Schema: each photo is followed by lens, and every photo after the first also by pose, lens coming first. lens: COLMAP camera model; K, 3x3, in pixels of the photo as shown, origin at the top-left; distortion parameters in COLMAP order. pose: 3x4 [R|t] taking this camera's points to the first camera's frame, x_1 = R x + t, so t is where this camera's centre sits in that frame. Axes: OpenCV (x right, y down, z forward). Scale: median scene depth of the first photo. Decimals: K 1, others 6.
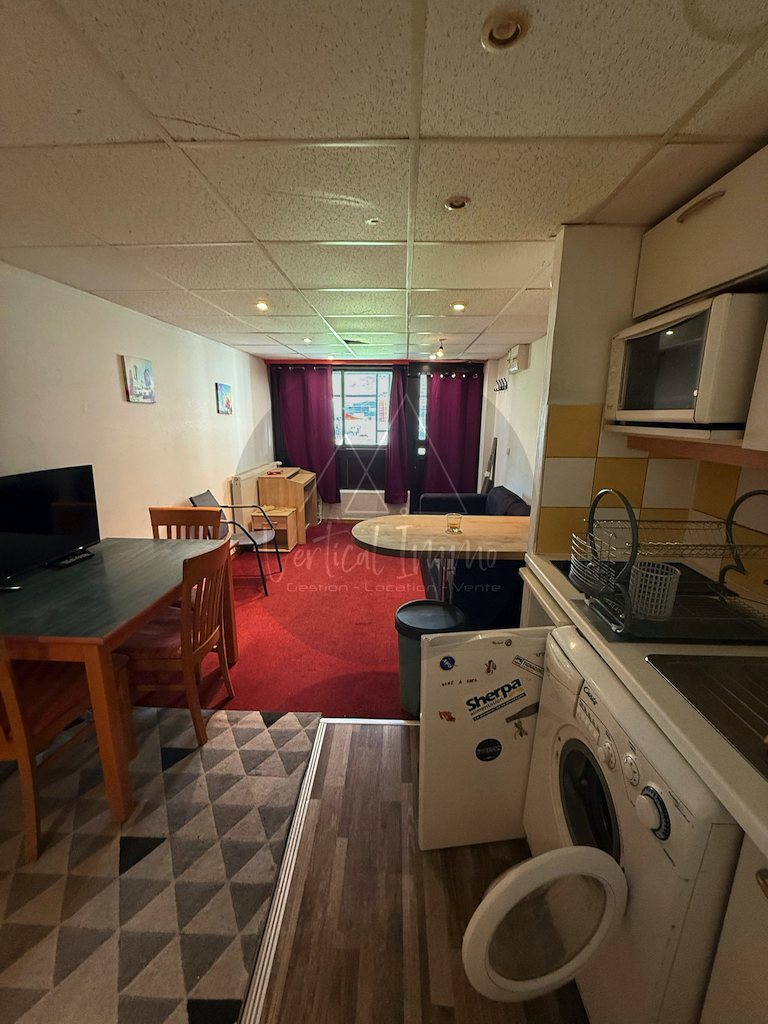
lens RADIAL K [[405.0, 0, 385.5], [0, 405.0, 507.4], [0, 0, 1]] dist [-0.000722, -0.000347]
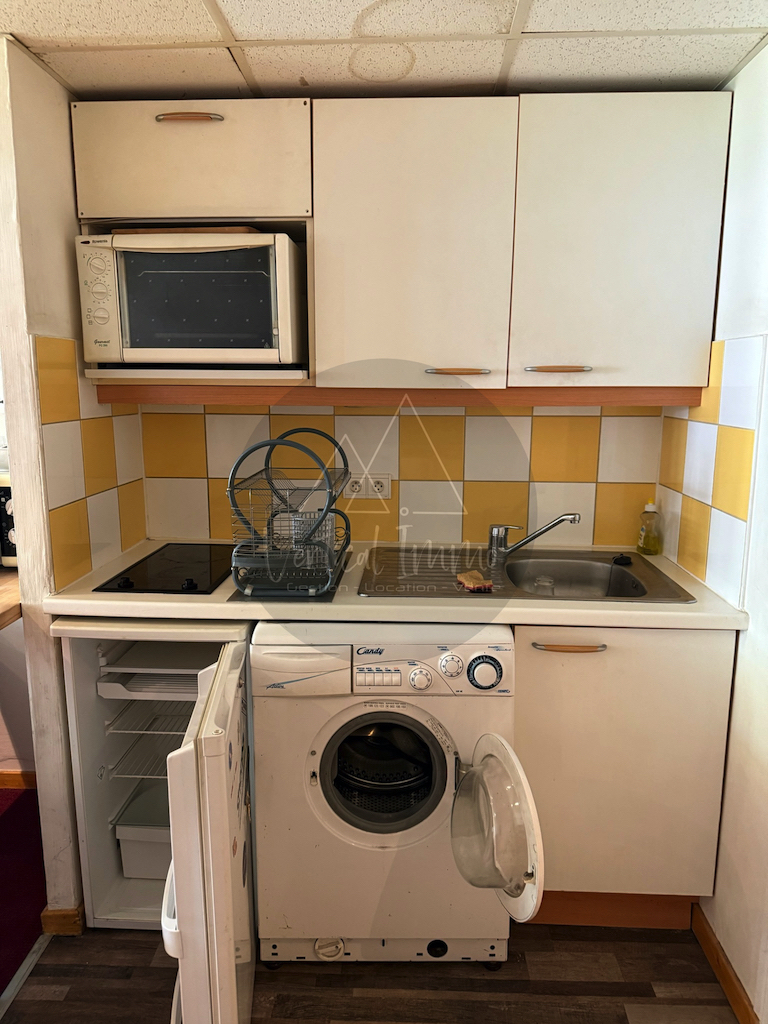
lens RADIAL K [[716.4, 0, 383.0], [0, 716.4, 513.7], [0, 0, 1]] dist [-0.002525, -0.005771]
pose [[0.025550, -0.186256, 0.982169, -0.856825], [0.221127, 0.959205, 0.176148, -0.098127], [-0.974910, 0.212683, 0.065694, 0.650203]]
